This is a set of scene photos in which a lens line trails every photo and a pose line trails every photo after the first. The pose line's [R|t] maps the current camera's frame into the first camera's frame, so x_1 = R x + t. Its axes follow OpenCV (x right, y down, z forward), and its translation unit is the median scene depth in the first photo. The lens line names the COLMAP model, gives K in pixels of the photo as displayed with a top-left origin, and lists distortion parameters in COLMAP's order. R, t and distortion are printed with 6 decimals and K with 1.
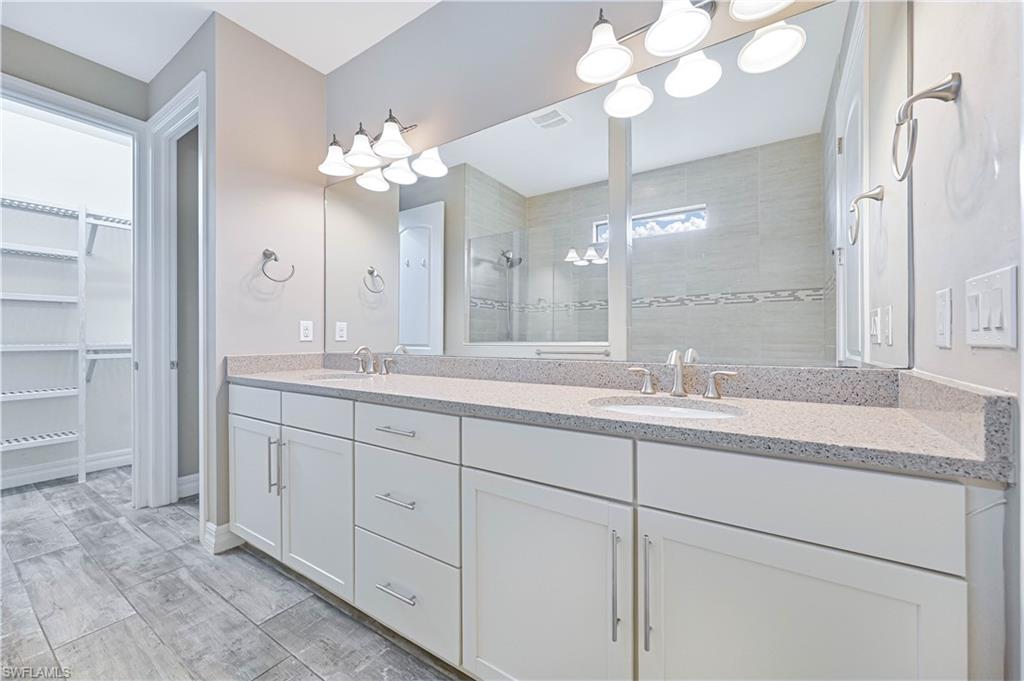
lens RADIAL K [[406.1, 0, 515.5], [0, 406.1, 337.5], [0, 0, 1]] dist [-0.000641, -0.000648]
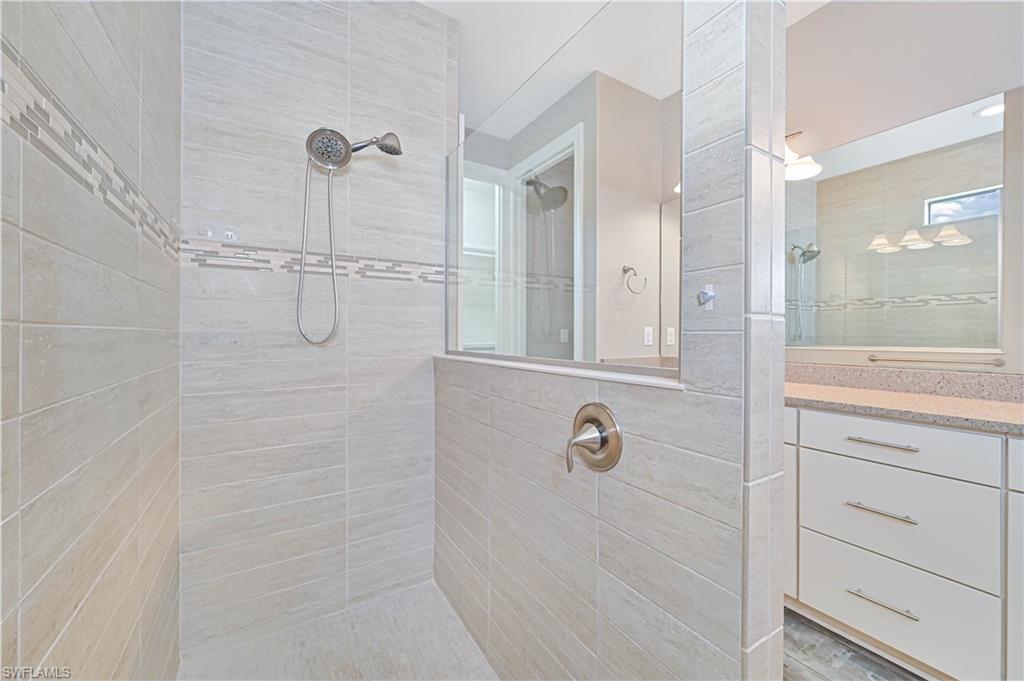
lens RADIAL K [[406.1, 0, 515.3], [0, 406.1, 338.7], [0, 0, 1]] dist [-0.000641, -0.000648]
pose [[0.908841, 0.004903, -0.417115, -0.369022], [-0.000095, 0.999933, 0.011545, -0.021601], [0.417144, -0.010453, 0.908780, -0.153635]]
